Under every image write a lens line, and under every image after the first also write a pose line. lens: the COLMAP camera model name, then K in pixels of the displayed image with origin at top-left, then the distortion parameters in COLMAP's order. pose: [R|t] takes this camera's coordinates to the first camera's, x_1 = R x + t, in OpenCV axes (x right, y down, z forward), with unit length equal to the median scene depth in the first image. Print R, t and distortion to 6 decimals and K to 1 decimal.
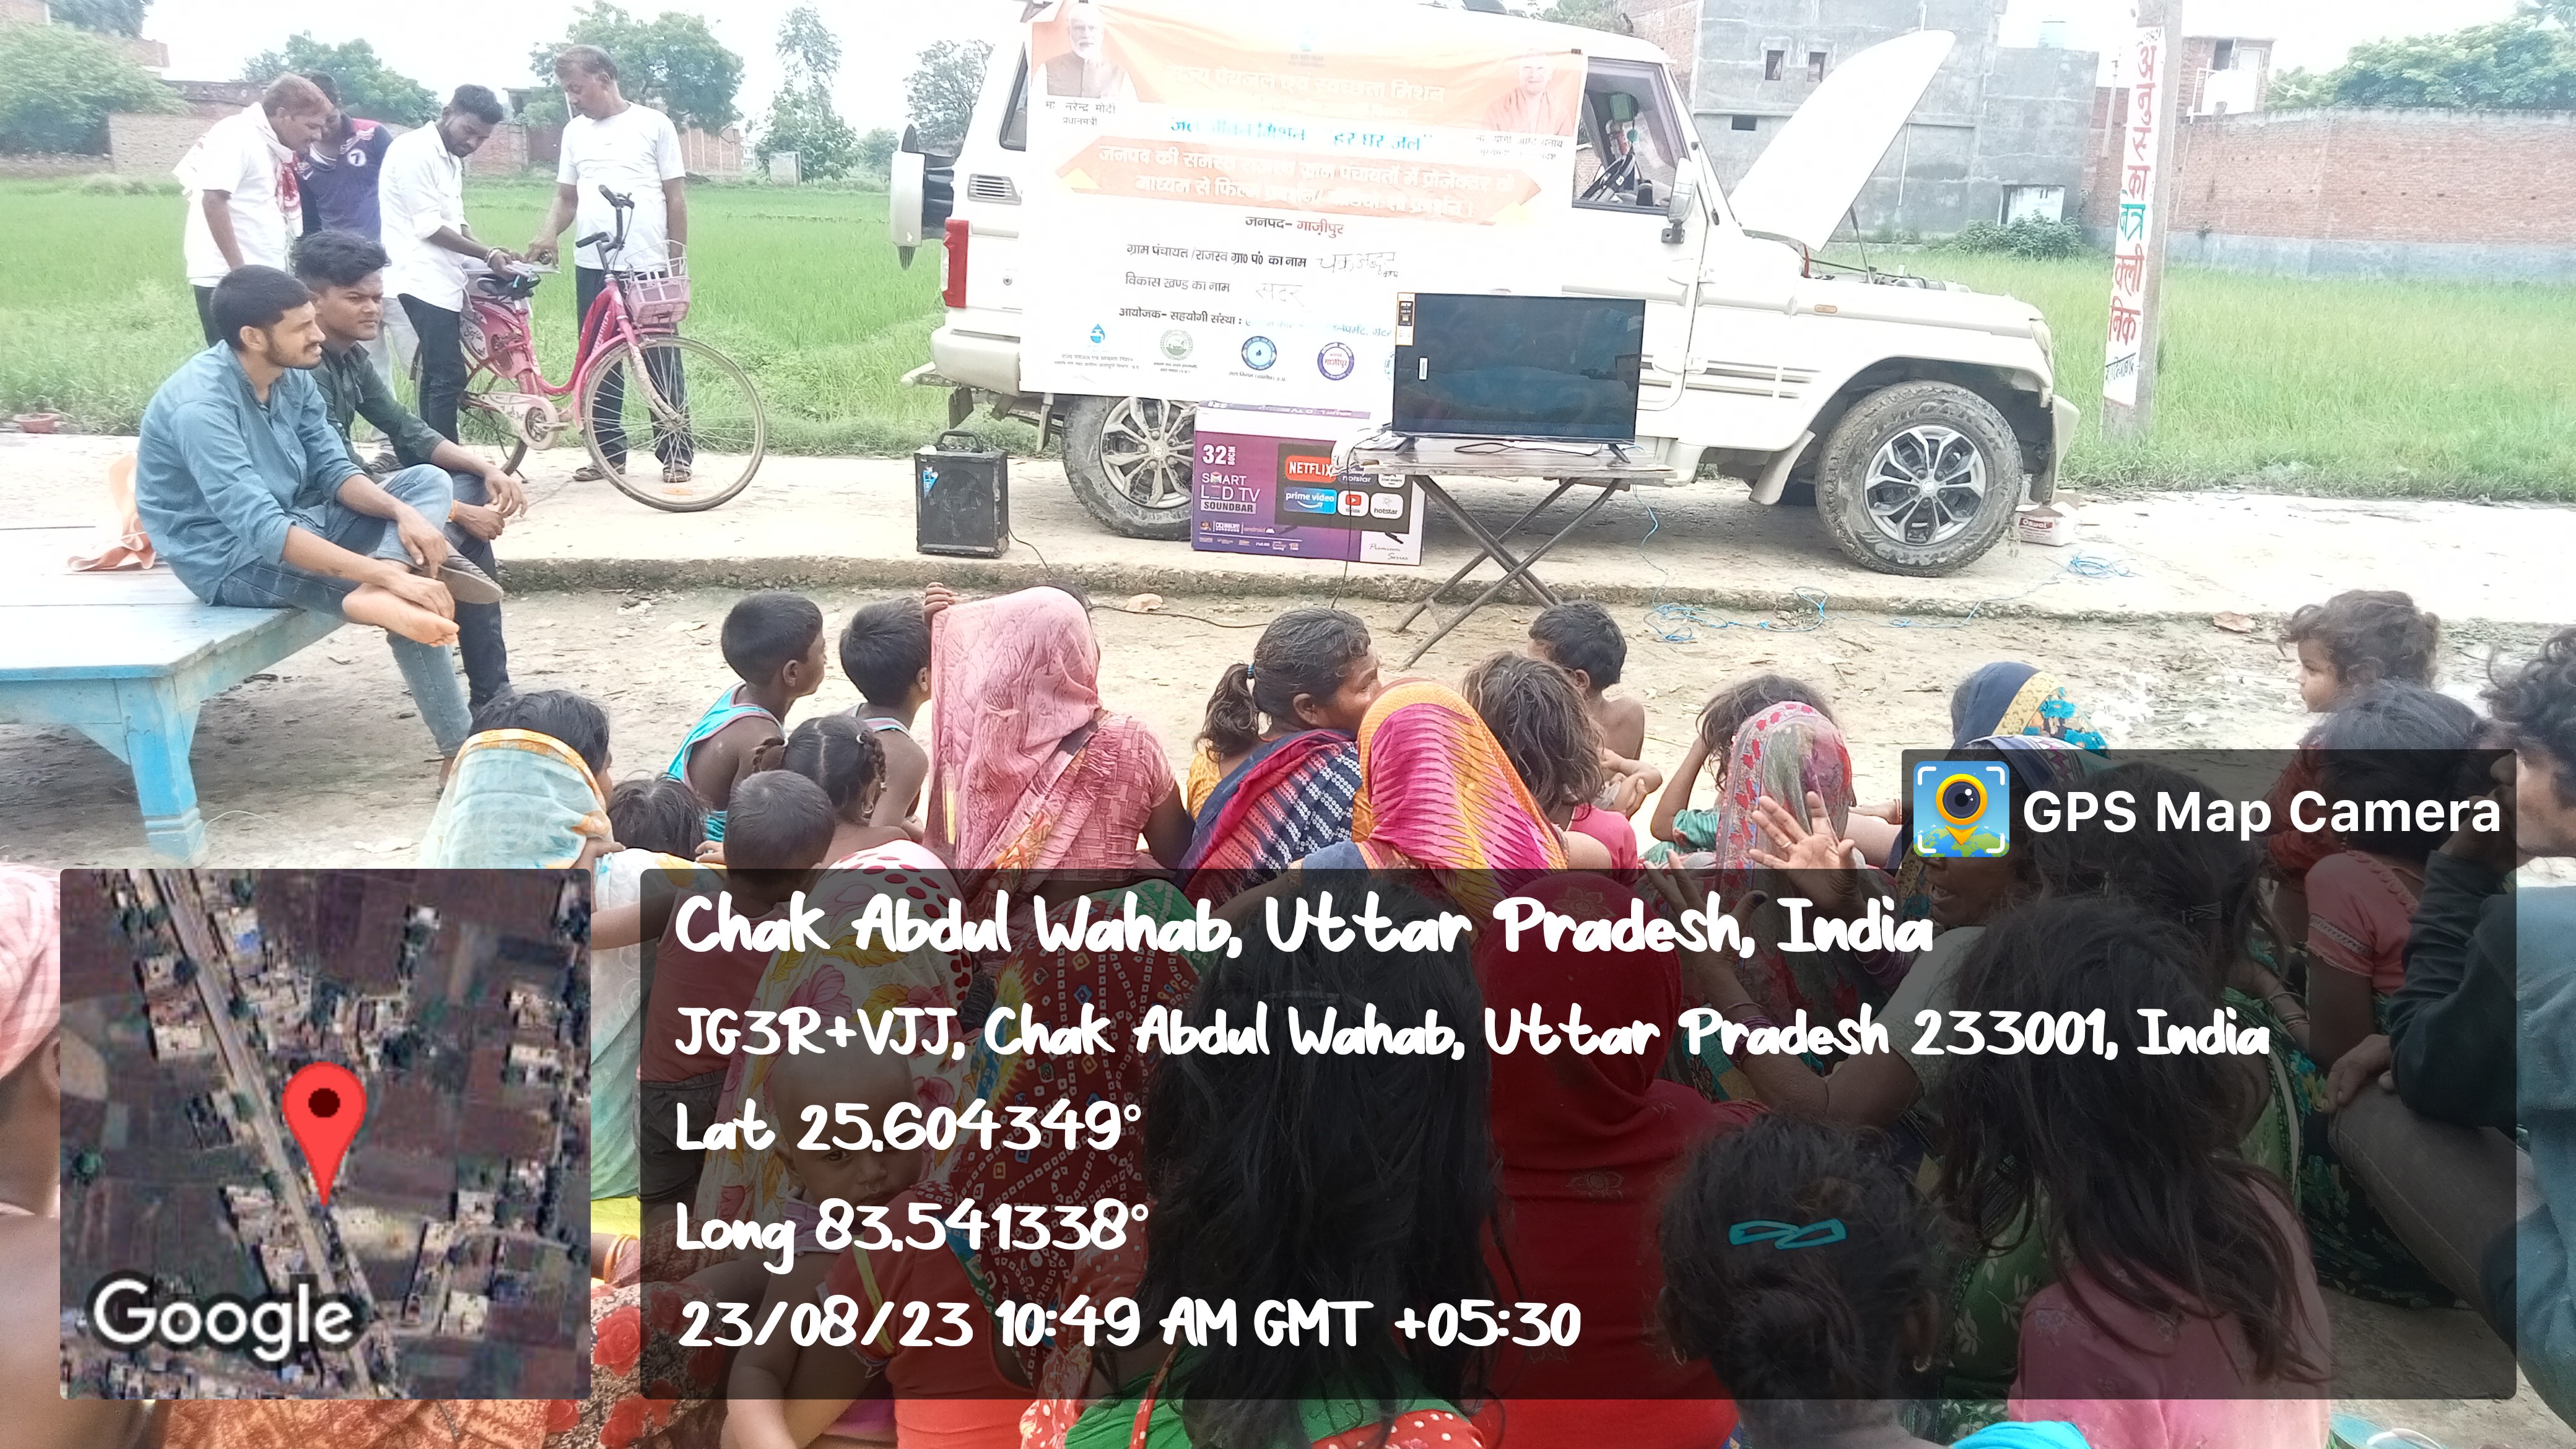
lens RADIAL K [[2045.7, 0, 1267.0], [0, 2045.7, 755.2], [0, 0, 1]] dist [0.021815, -0.012417]
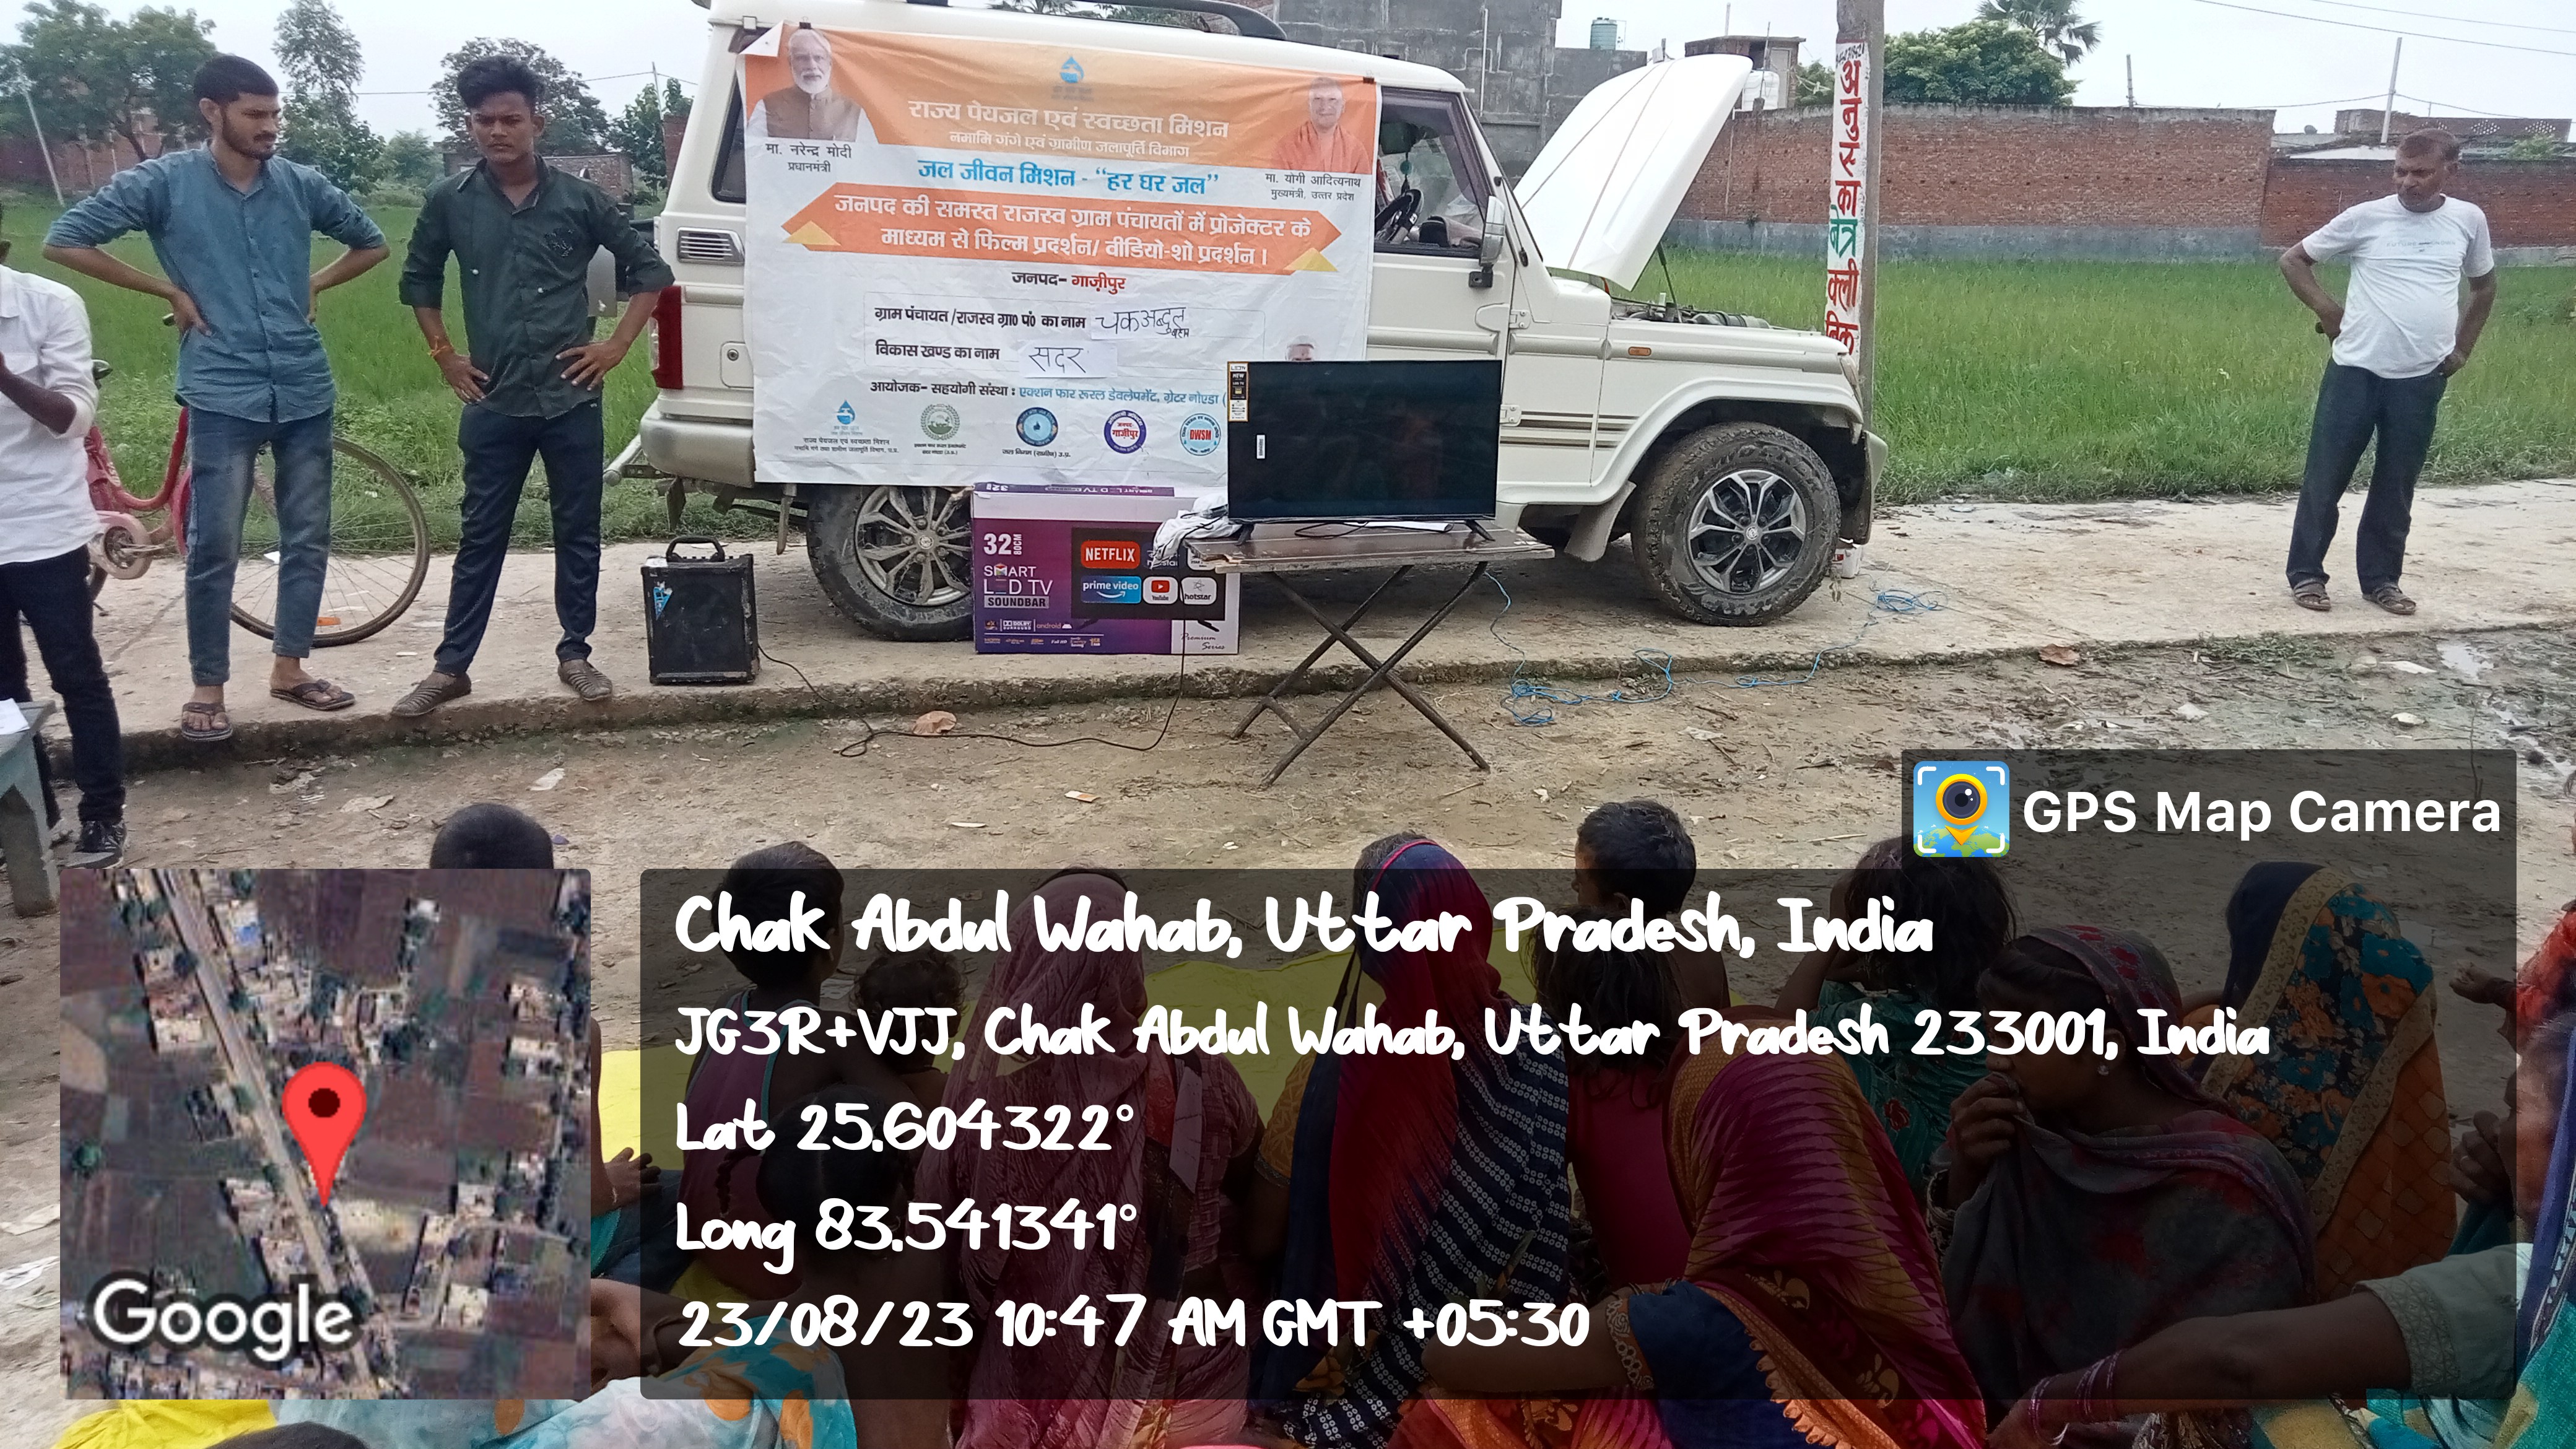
lens RADIAL K [[2045.7, 0, 1323.2], [0, 2045.7, 706.3], [0, 0, 1]] dist [0.021815, -0.012417]
pose [[0.973202, -0.074976, 0.217387, -0.082682], [0.079535, 0.996756, -0.012286, -0.055465], [-0.215761, 0.029247, 0.976008, 0.121170]]
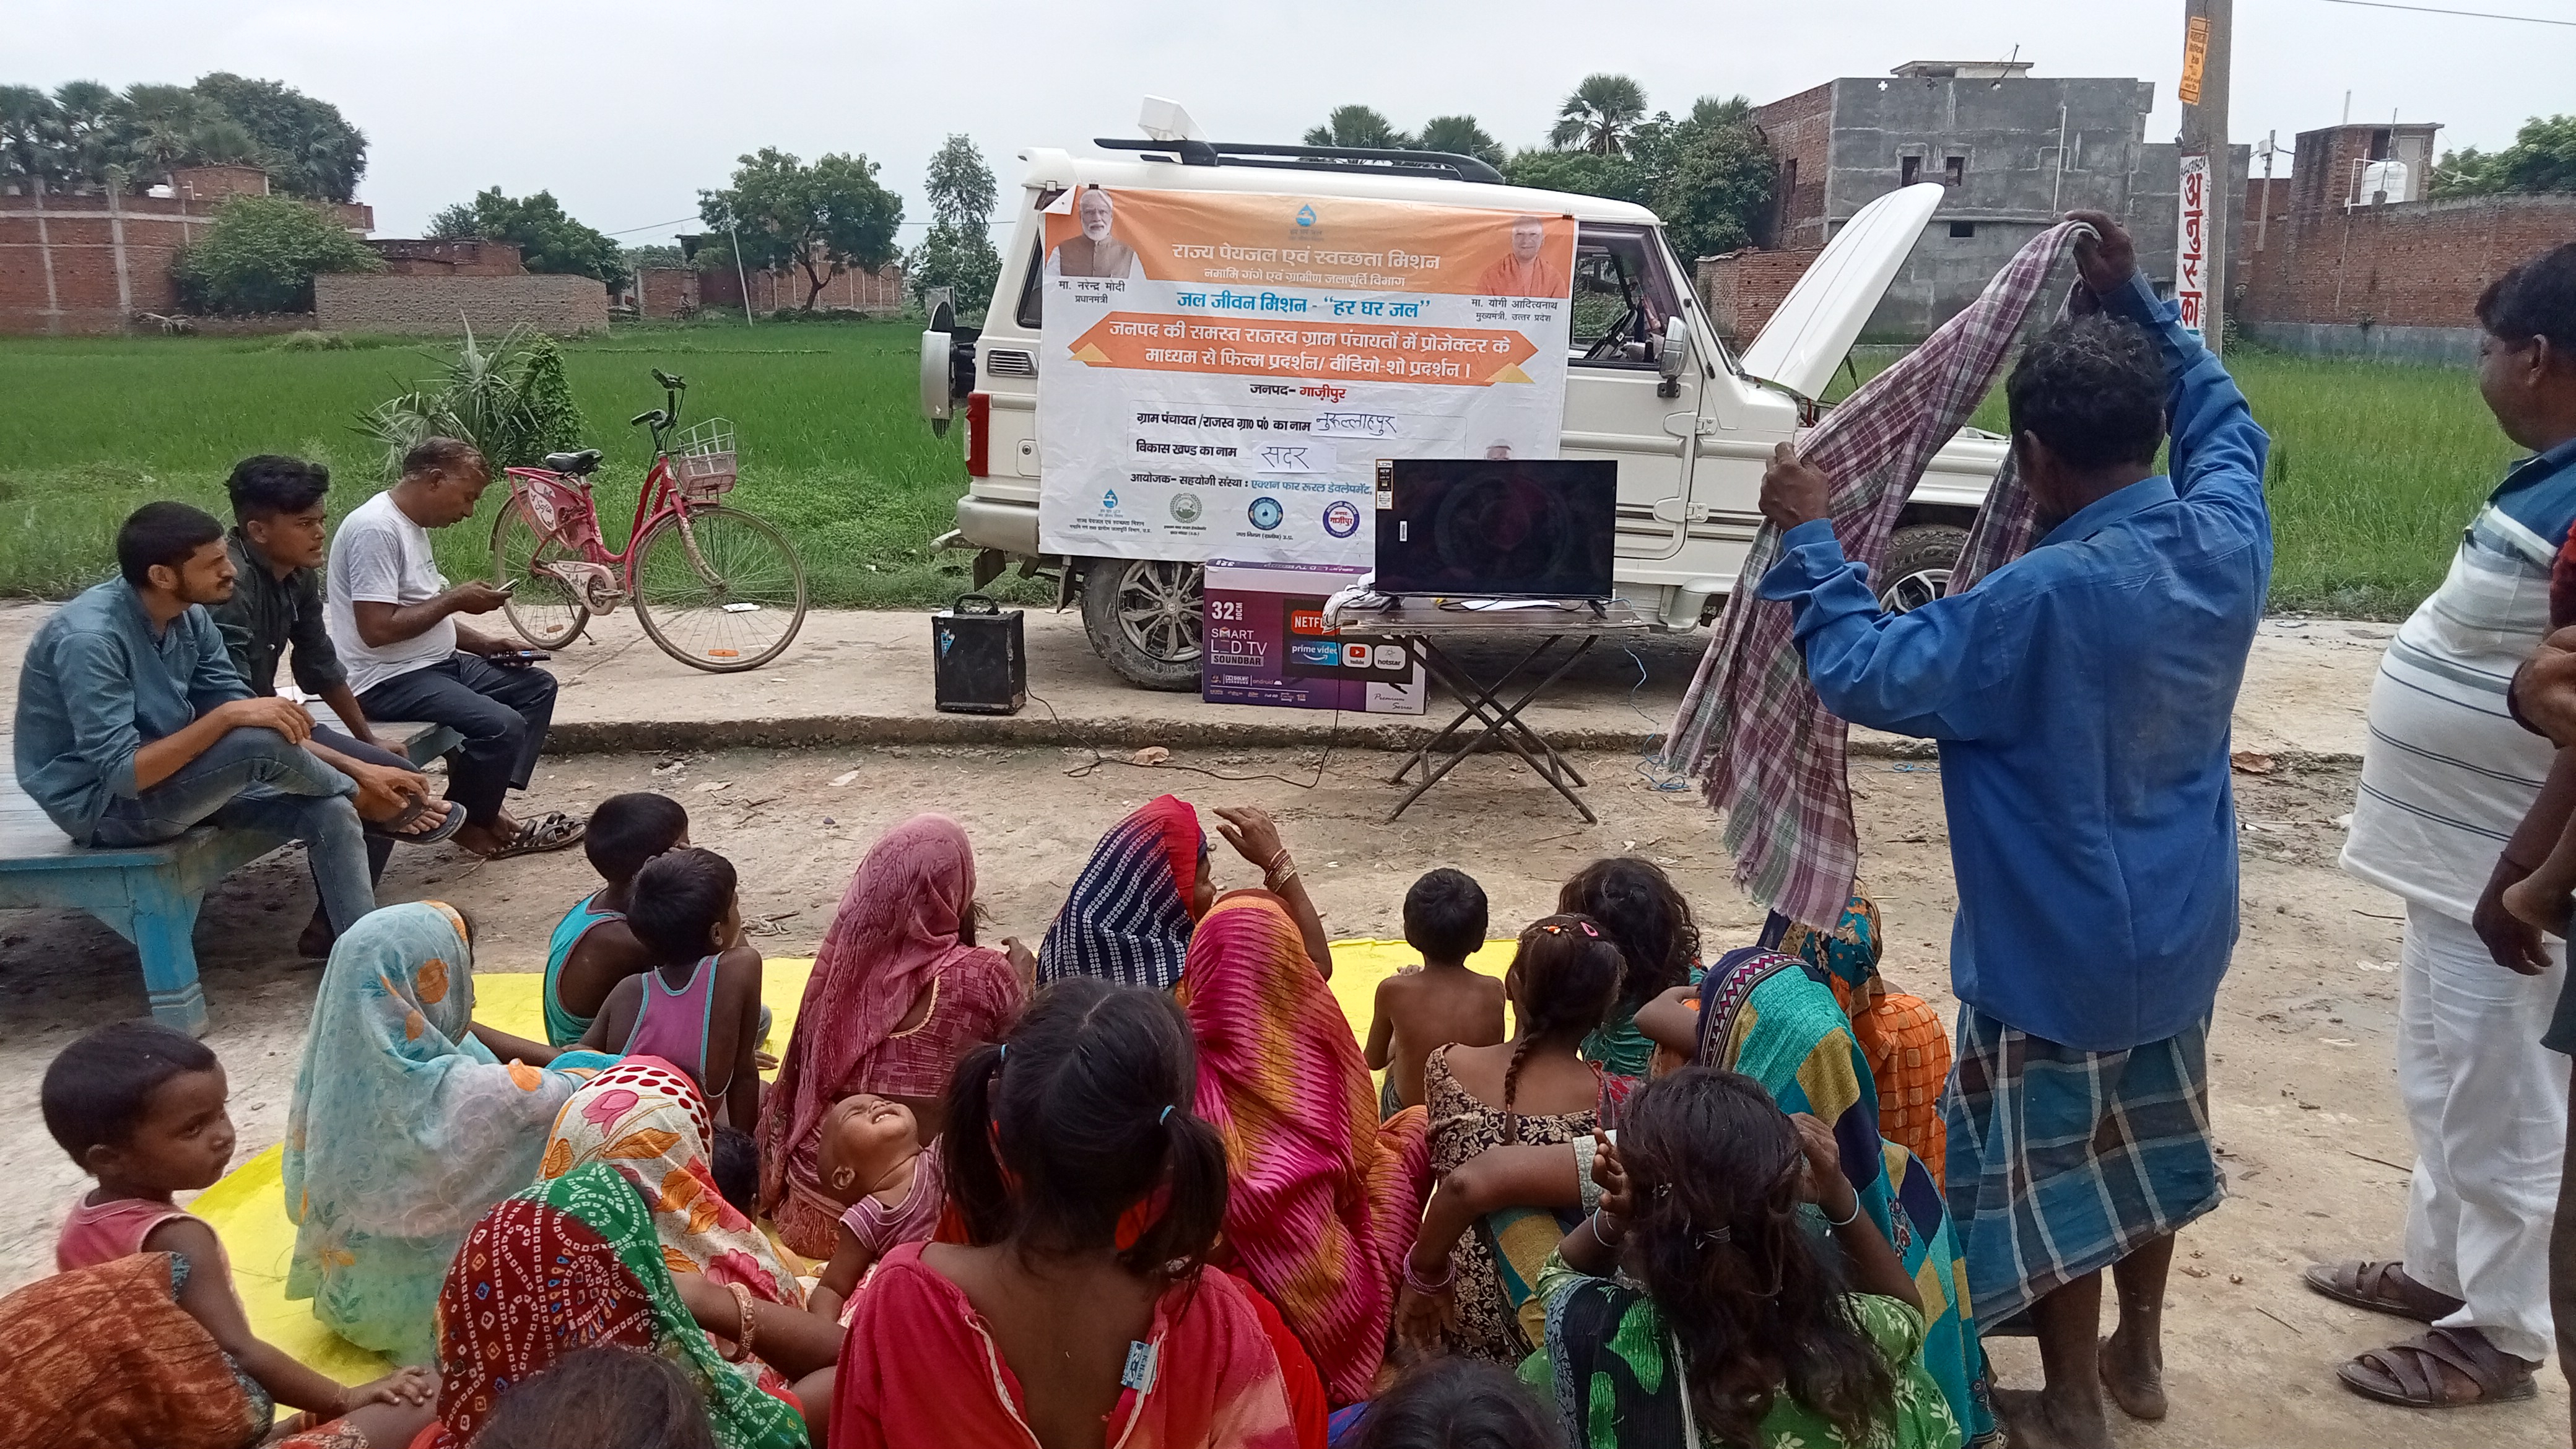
lens RADIAL K [[2045.7, 0, 1251.5], [0, 2045.7, 739.4], [0, 0, 1]] dist [0.021815, -0.012417]
pose [[0.996236, -0.012381, -0.085790, 0.074810], [0.007179, 0.998131, -0.060683, -0.019070], [0.086381, 0.059839, 0.994464, -0.022127]]
